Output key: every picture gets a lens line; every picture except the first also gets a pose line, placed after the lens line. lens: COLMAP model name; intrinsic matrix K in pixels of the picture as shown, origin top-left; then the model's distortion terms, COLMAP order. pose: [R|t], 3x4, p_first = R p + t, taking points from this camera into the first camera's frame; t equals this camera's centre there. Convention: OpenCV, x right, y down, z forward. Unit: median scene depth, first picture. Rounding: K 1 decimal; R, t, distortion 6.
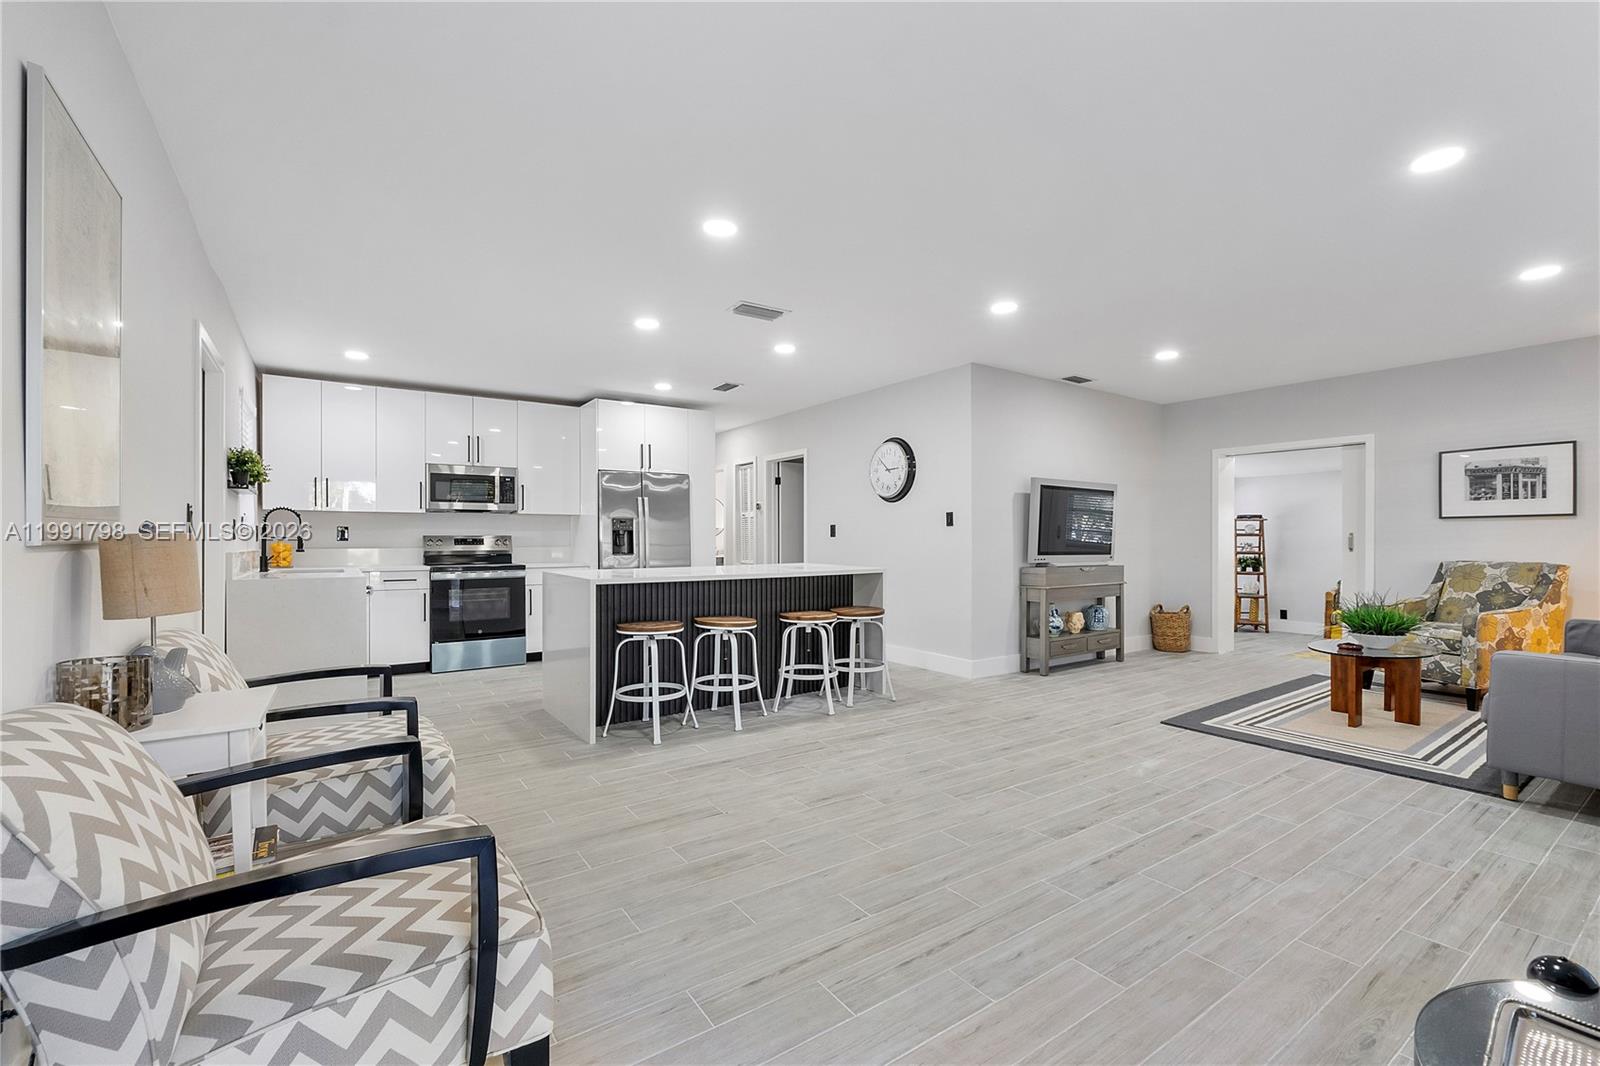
lens RADIAL K [[689.8, 0, 803.2], [0, 689.8, 532.1], [0, 0, 1]] dist [-0.014154, -0.000153]
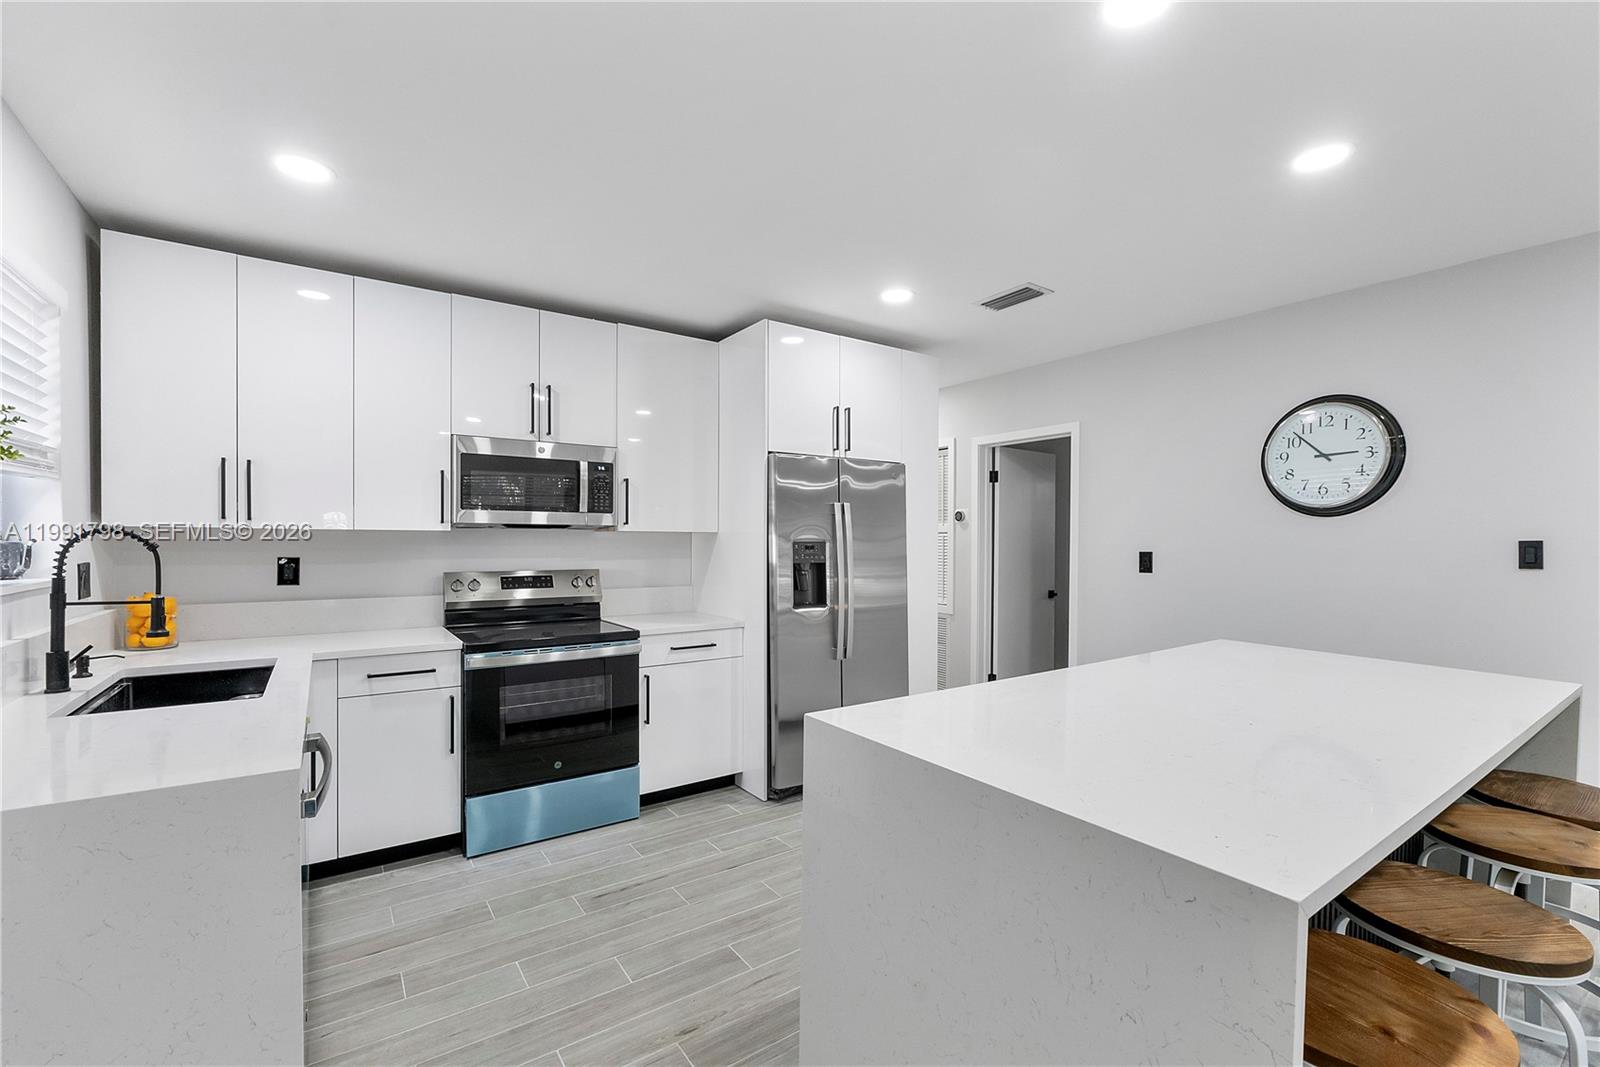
lens RADIAL K [[689.8, 0, 801.1], [0, 689.8, 538.7], [0, 0, 1]] dist [-0.014154, -0.000153]
pose [[0.999942, 0.007917, 0.007286, -0.274741], [-0.007994, 0.999911, 0.010653, -0.028286], [-0.007201, -0.010711, 0.999917, 0.456844]]
